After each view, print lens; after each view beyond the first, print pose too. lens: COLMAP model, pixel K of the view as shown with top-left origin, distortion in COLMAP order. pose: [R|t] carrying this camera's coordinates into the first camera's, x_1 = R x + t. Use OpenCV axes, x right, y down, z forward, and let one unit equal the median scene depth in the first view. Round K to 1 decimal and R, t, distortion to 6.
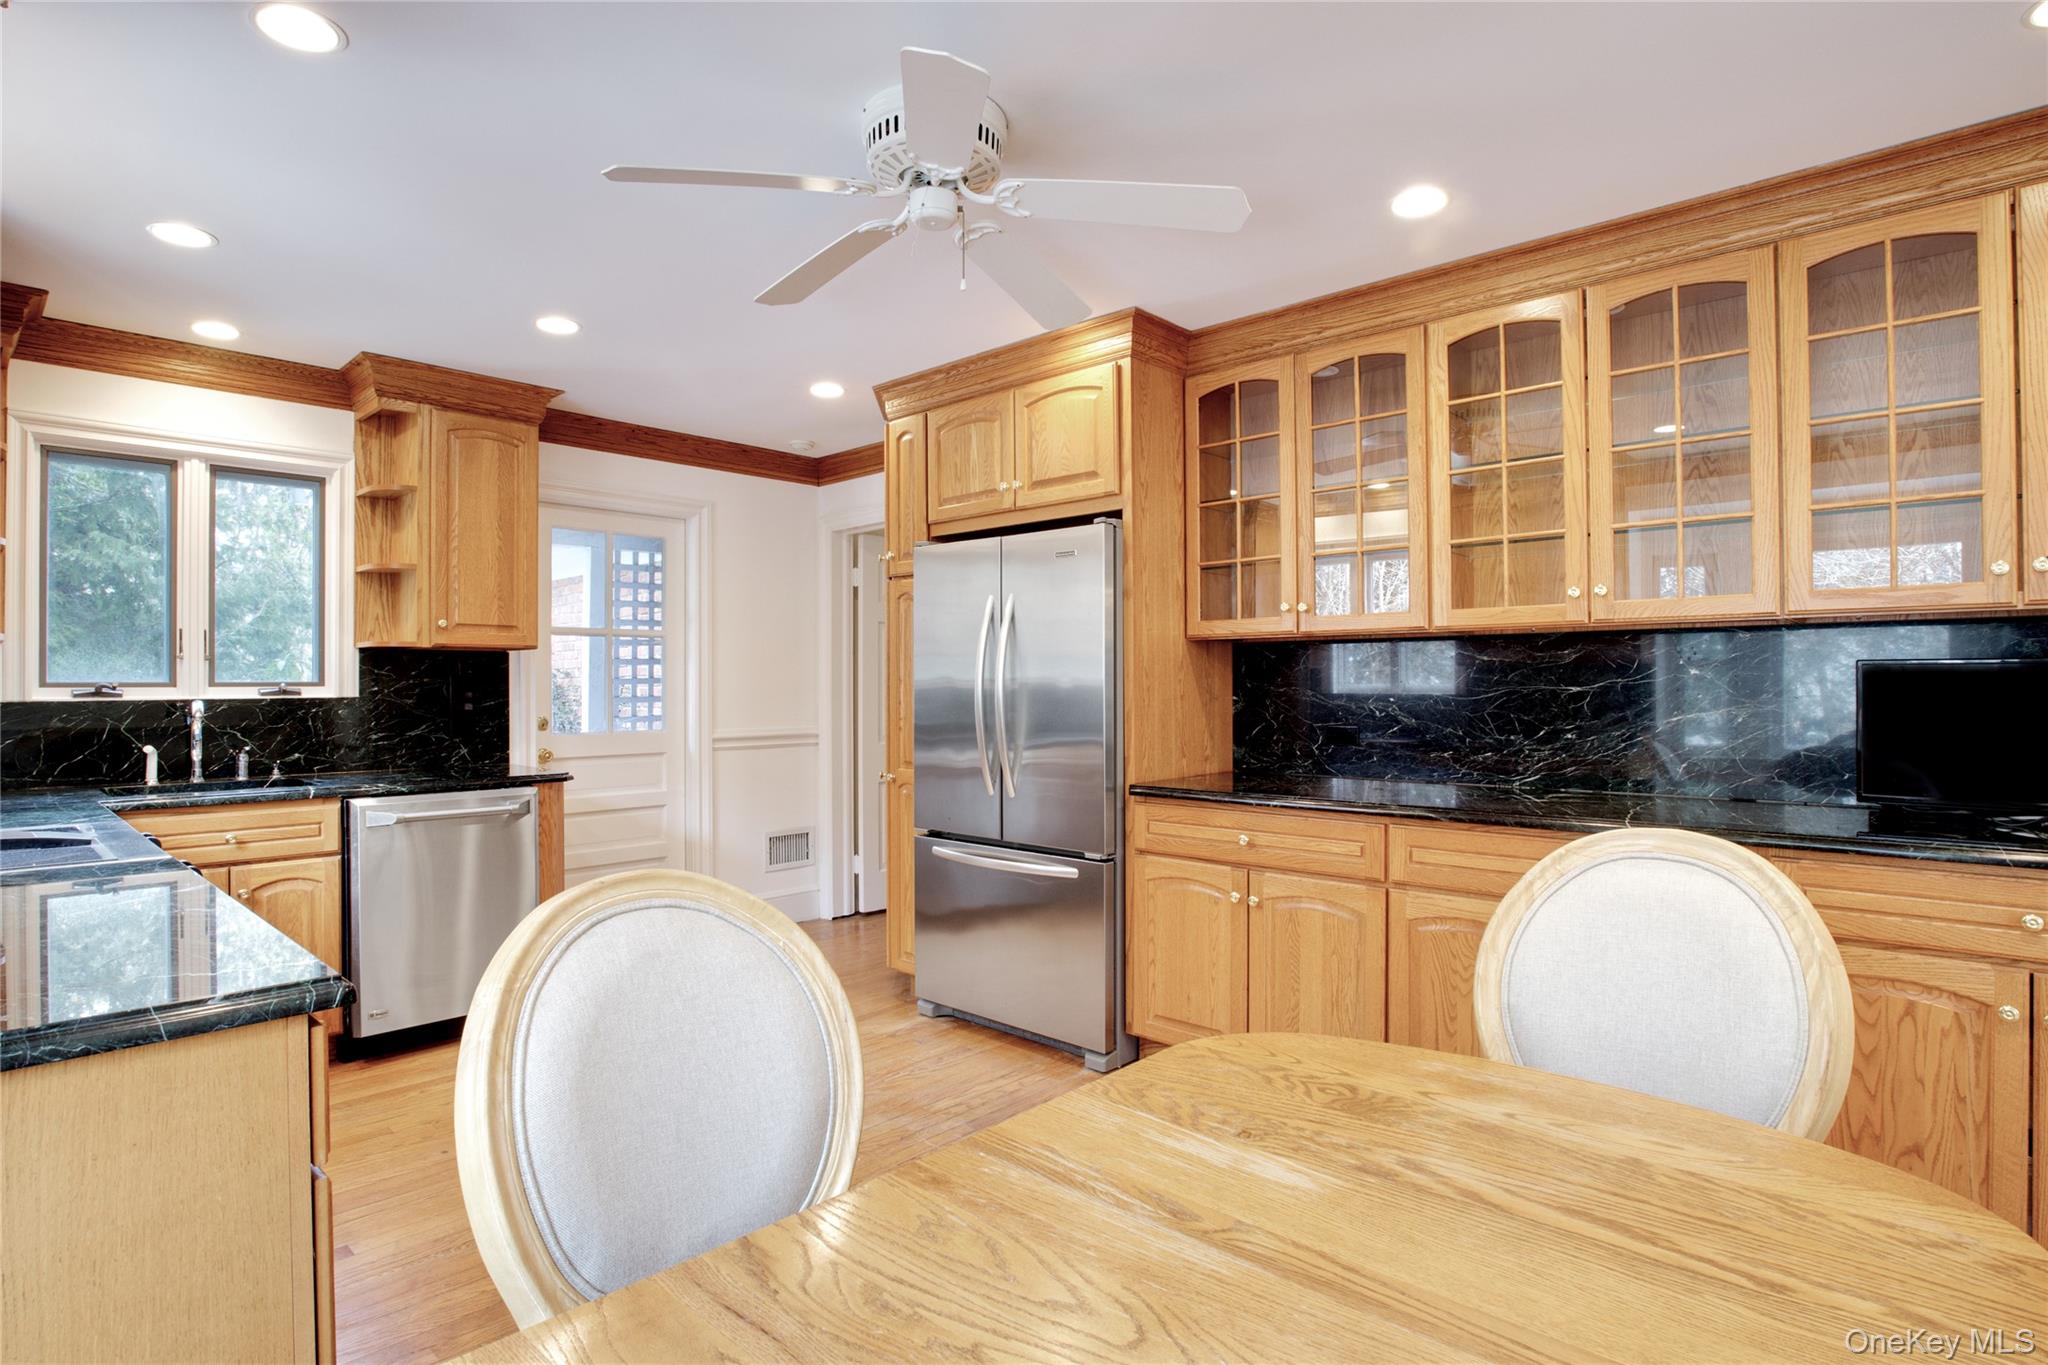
lens RADIAL K [[1053.2, 0, 1023.7], [0, 1053.2, 674.7], [0, 0, 1]] dist [0.004107, 0.000953]
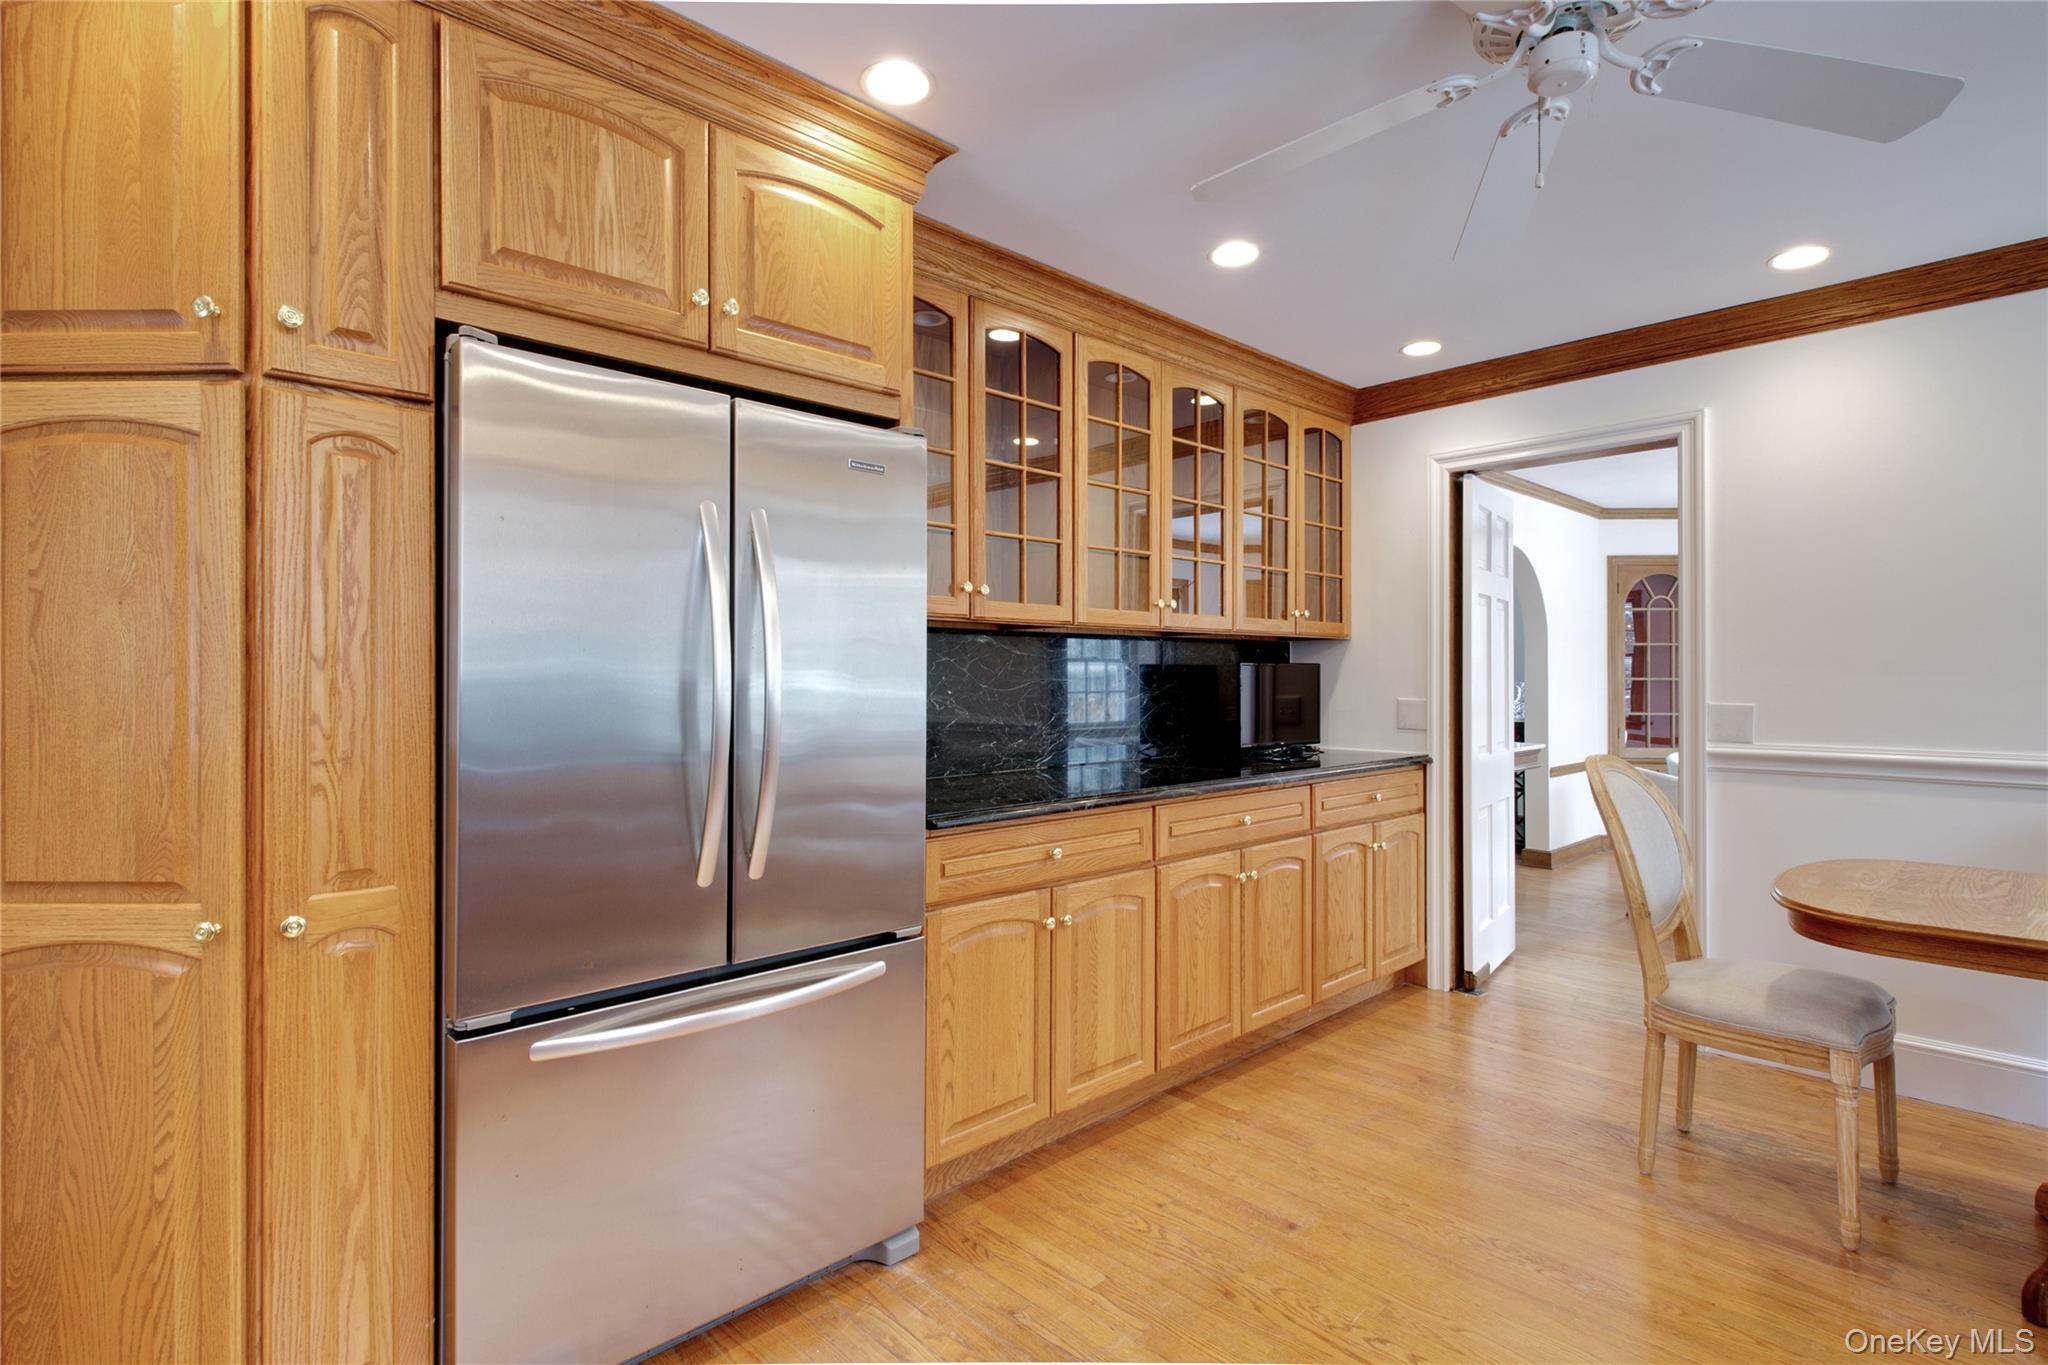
lens RADIAL K [[1053.2, 0, 1023.7], [0, 1053.2, 674.7], [0, 0, 1]] dist [0.004107, 0.000953]
pose [[0.033738, 0.005325, 0.999417, -0.622926], [-0.009917, 0.999938, -0.004993, 0.012576], [-0.999381, -0.009743, 0.033789, 0.942846]]
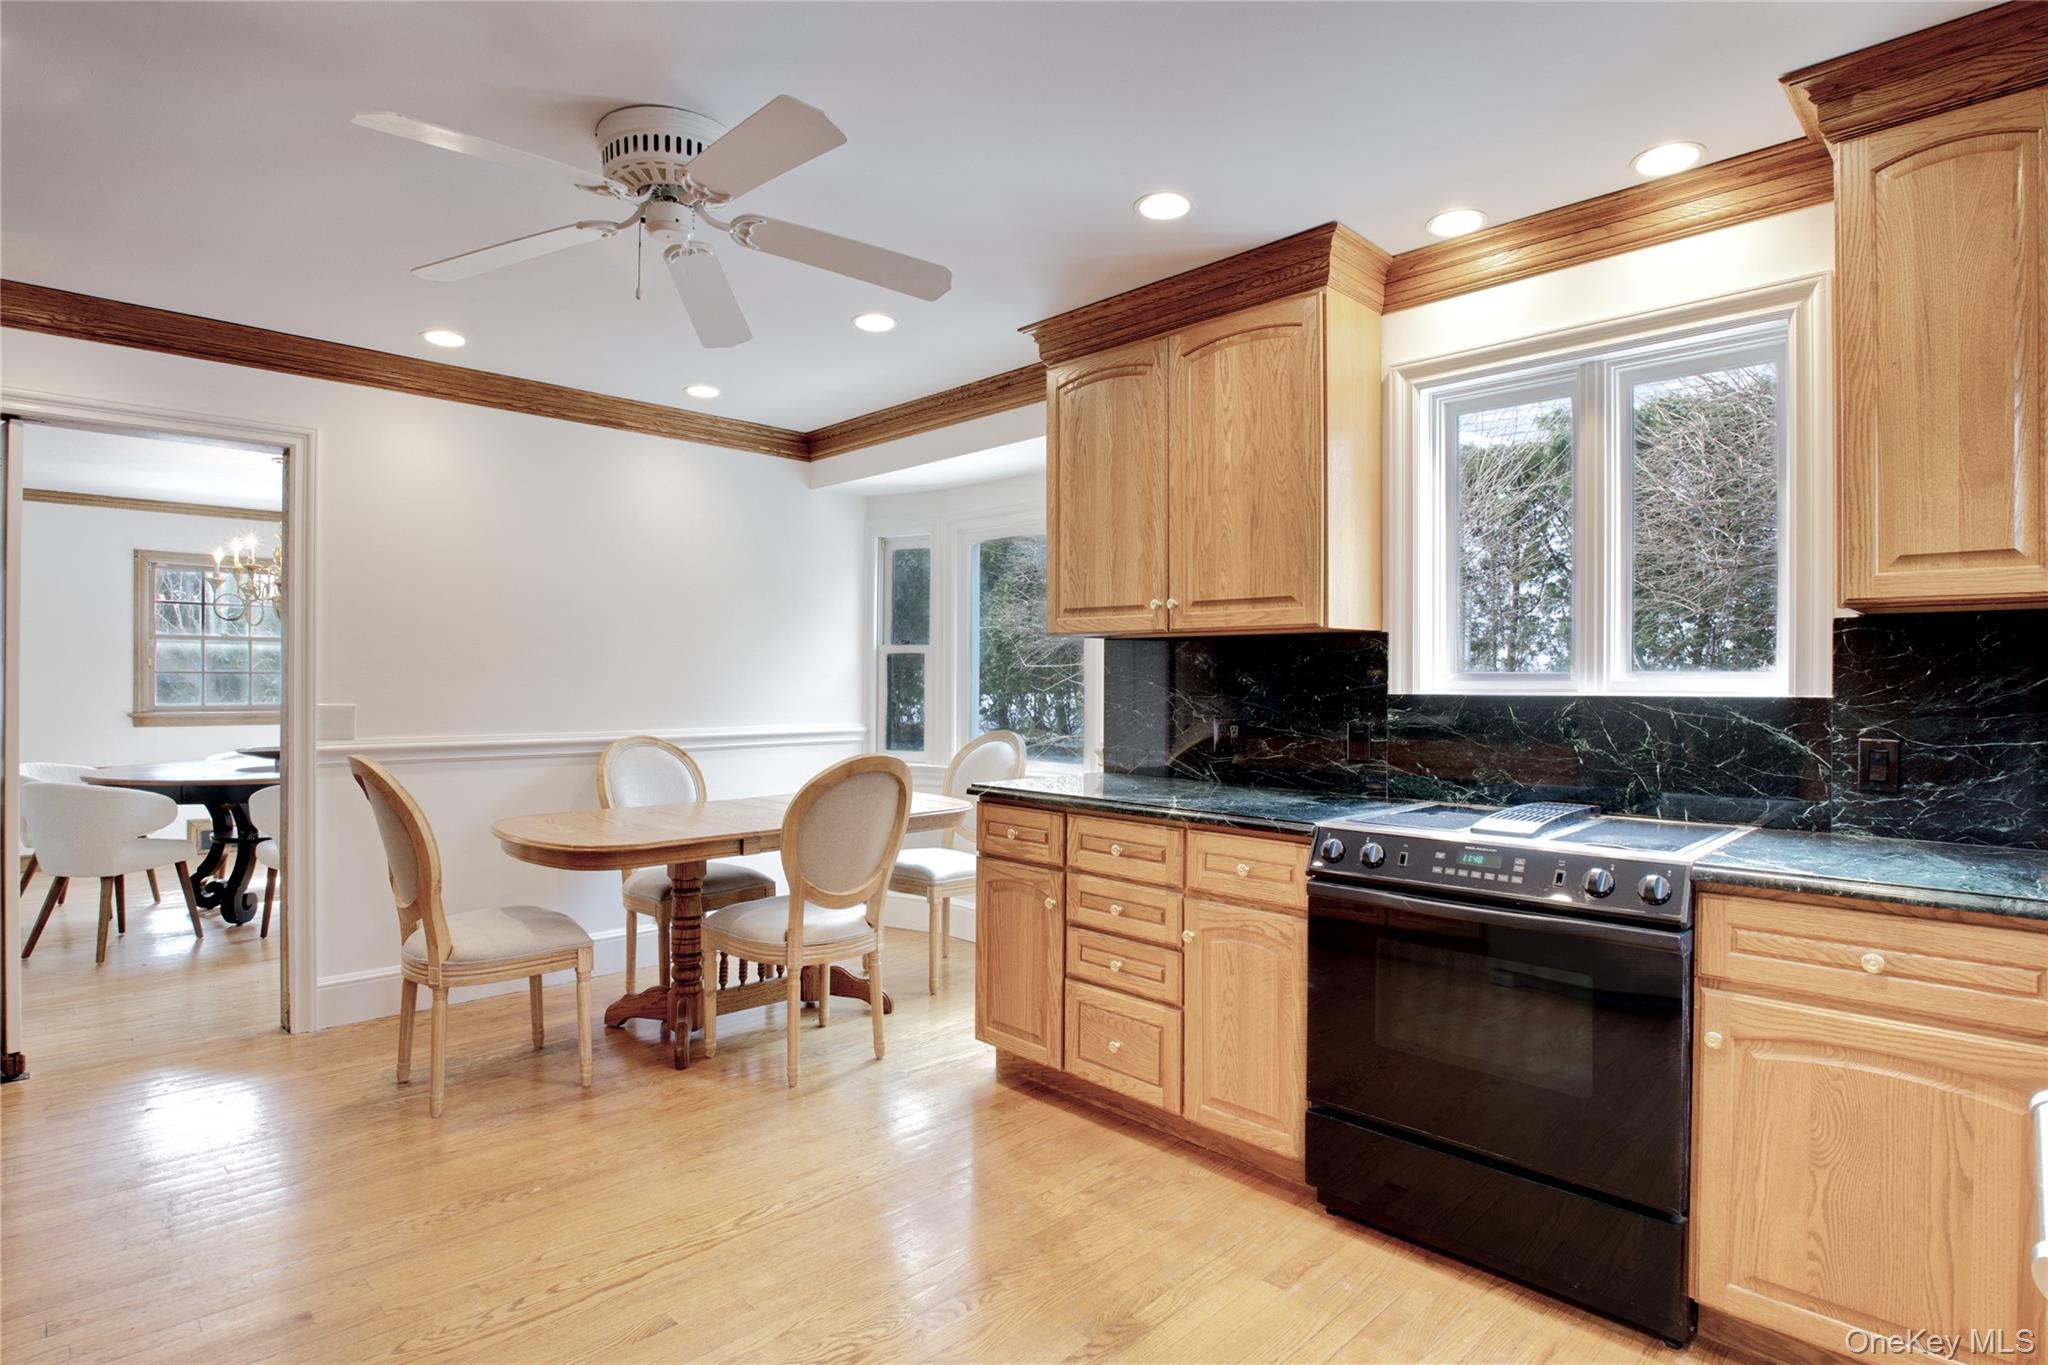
lens RADIAL K [[1053.2, 0, 1023.7], [0, 1053.2, 674.7], [0, 0, 1]] dist [0.004107, 0.000953]
pose [[-0.999431, 0.000808, 0.033726, -0.452105], [0.000289, 0.999881, -0.015392, 0.013818], [-0.033735, -0.015374, -0.999313, 1.217933]]
